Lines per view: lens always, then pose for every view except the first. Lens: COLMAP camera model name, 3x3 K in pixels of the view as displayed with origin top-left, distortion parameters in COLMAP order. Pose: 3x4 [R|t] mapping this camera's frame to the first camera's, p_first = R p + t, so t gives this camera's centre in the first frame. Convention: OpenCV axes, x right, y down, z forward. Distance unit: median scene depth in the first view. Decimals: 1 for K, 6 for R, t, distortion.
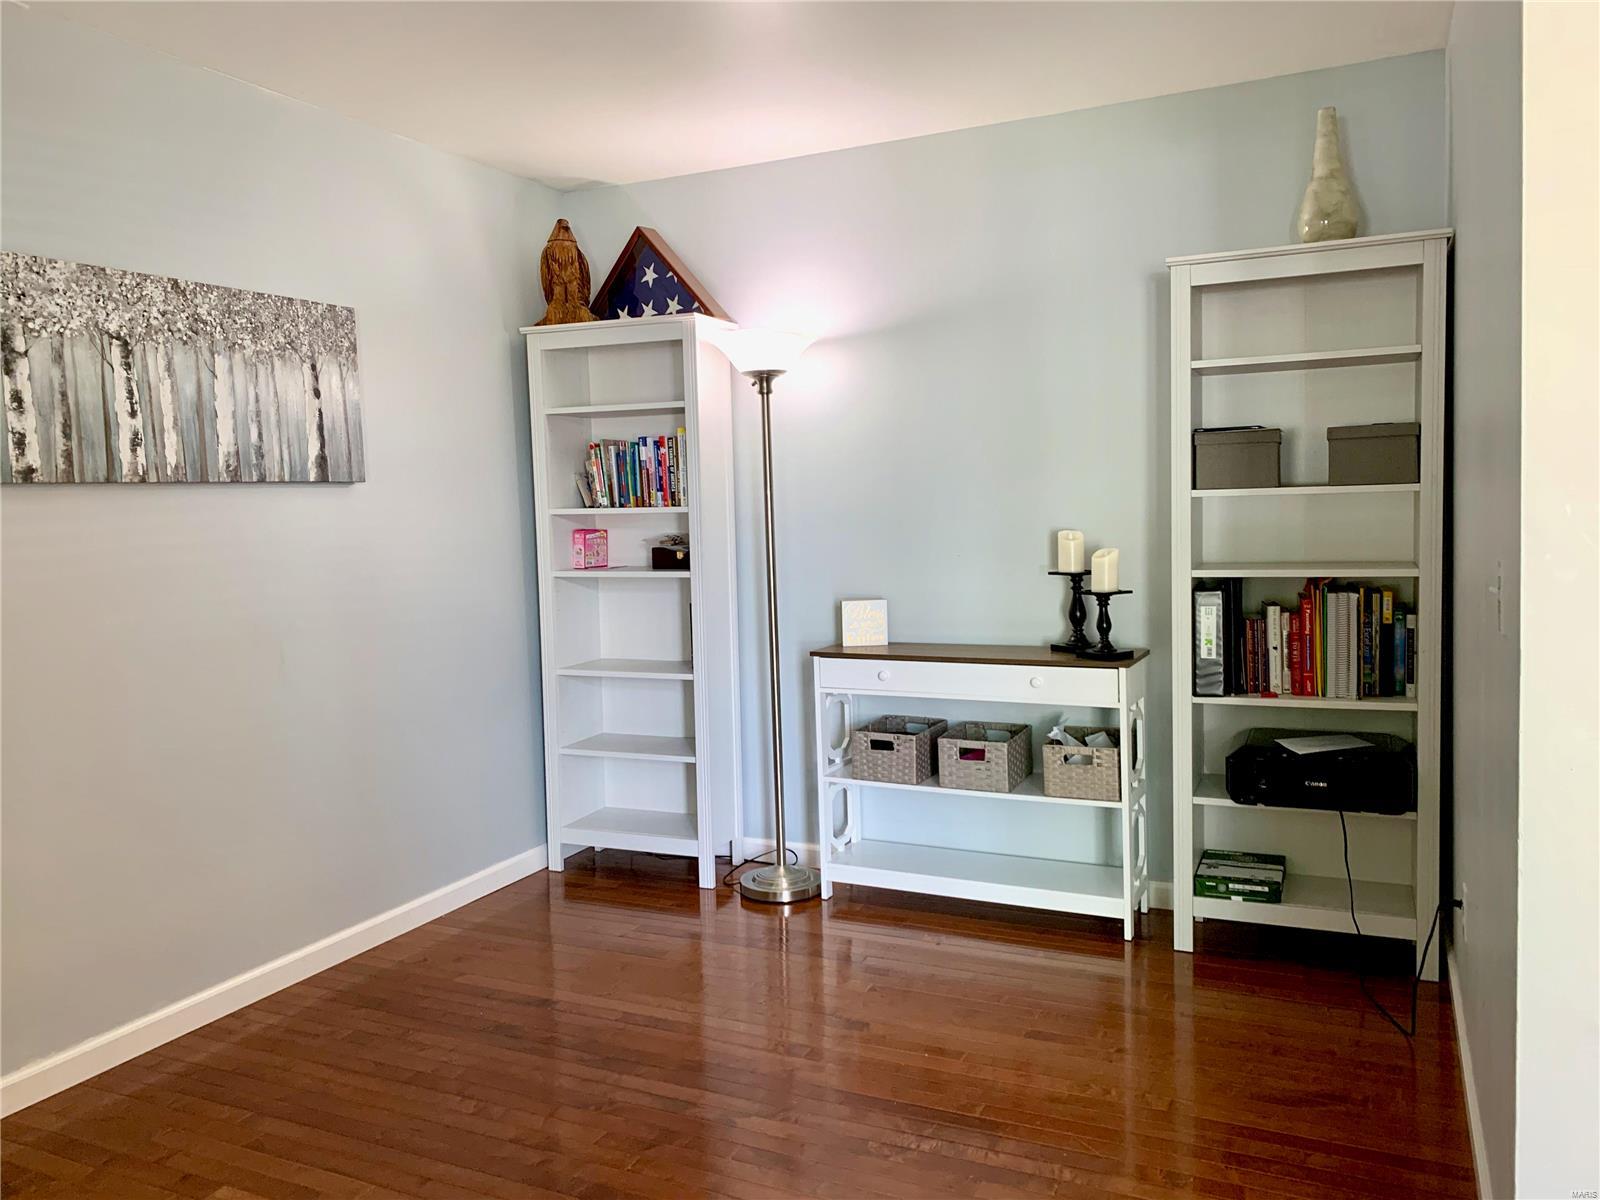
lens RADIAL K [[1134.3, 0, 795.0], [0, 1134.3, 586.0], [0, 0, 1]] dist [0.119546, -0.000795]
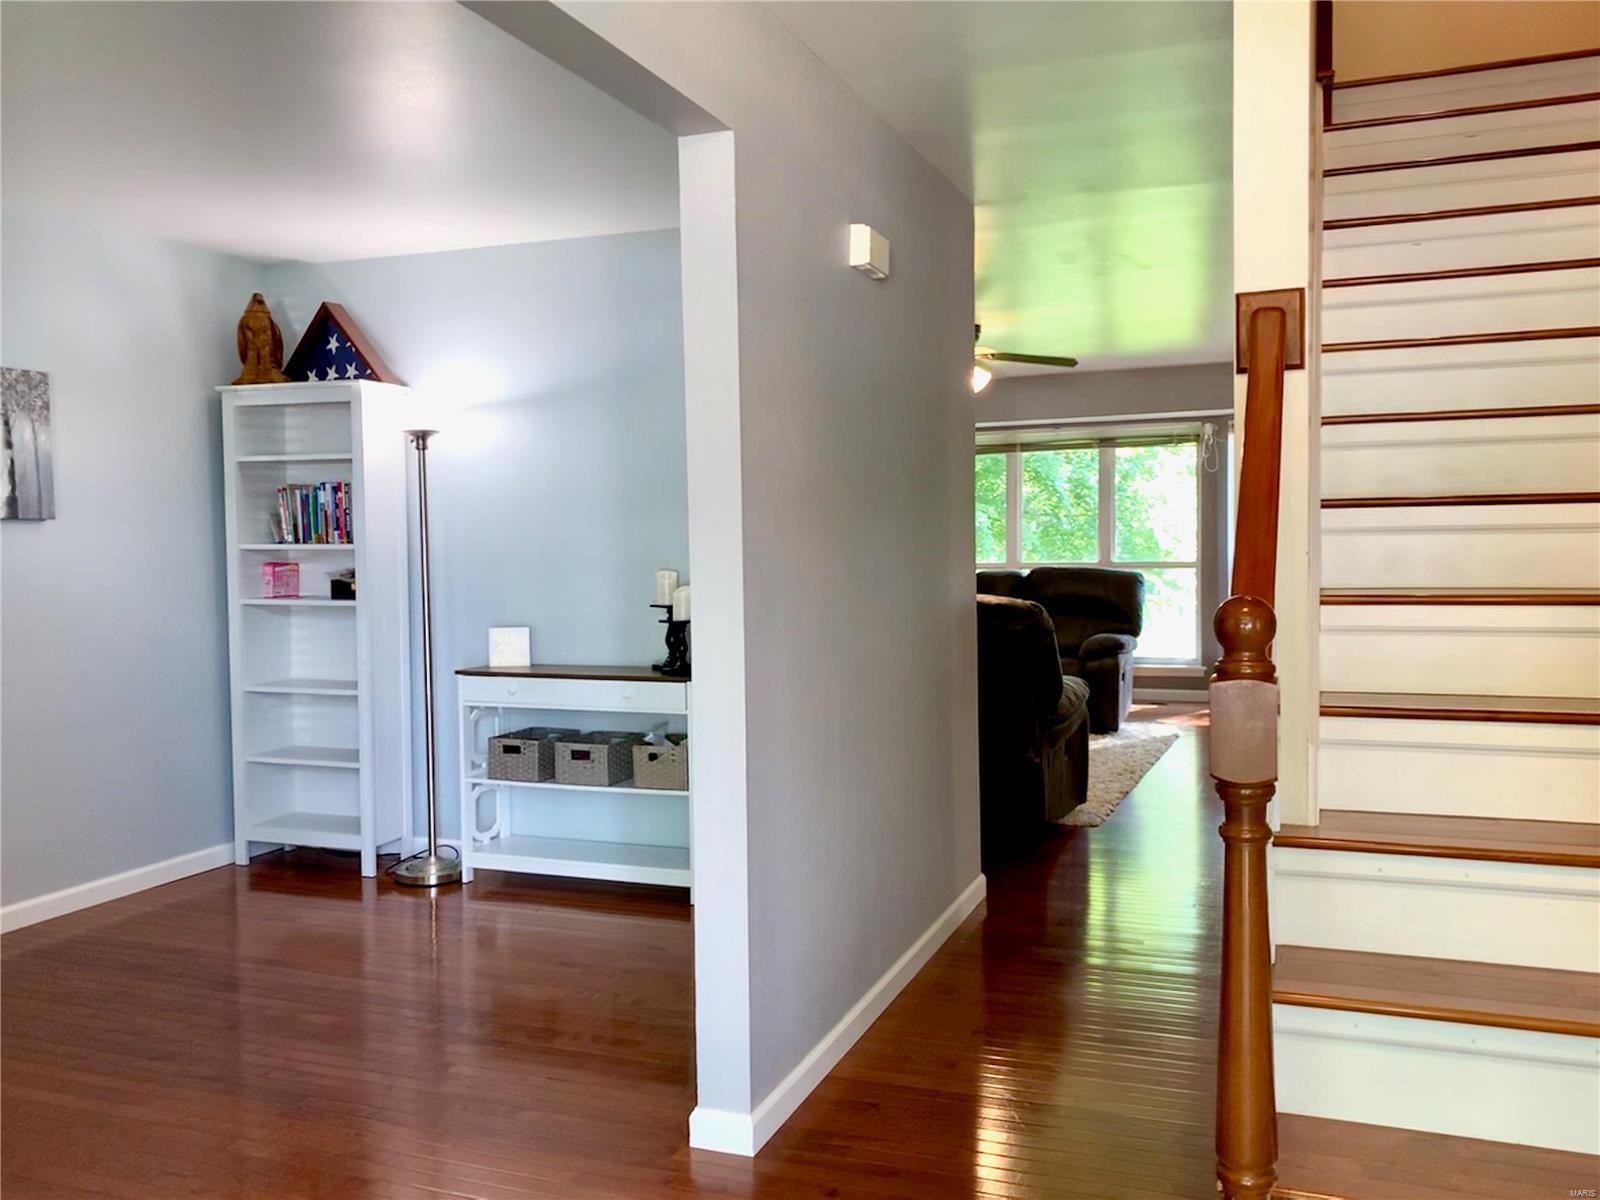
lens RADIAL K [[1221.3, 0, 800.0], [0, 1221.3, 600.0], [0, 0, 1]] dist [0.016228, -0.000724]
pose [[0.995263, 0.013921, 0.096219, 0.232308], [-0.011643, 0.999640, -0.024191, 0.011308], [-0.096521, 0.022956, 0.995066, -0.273984]]
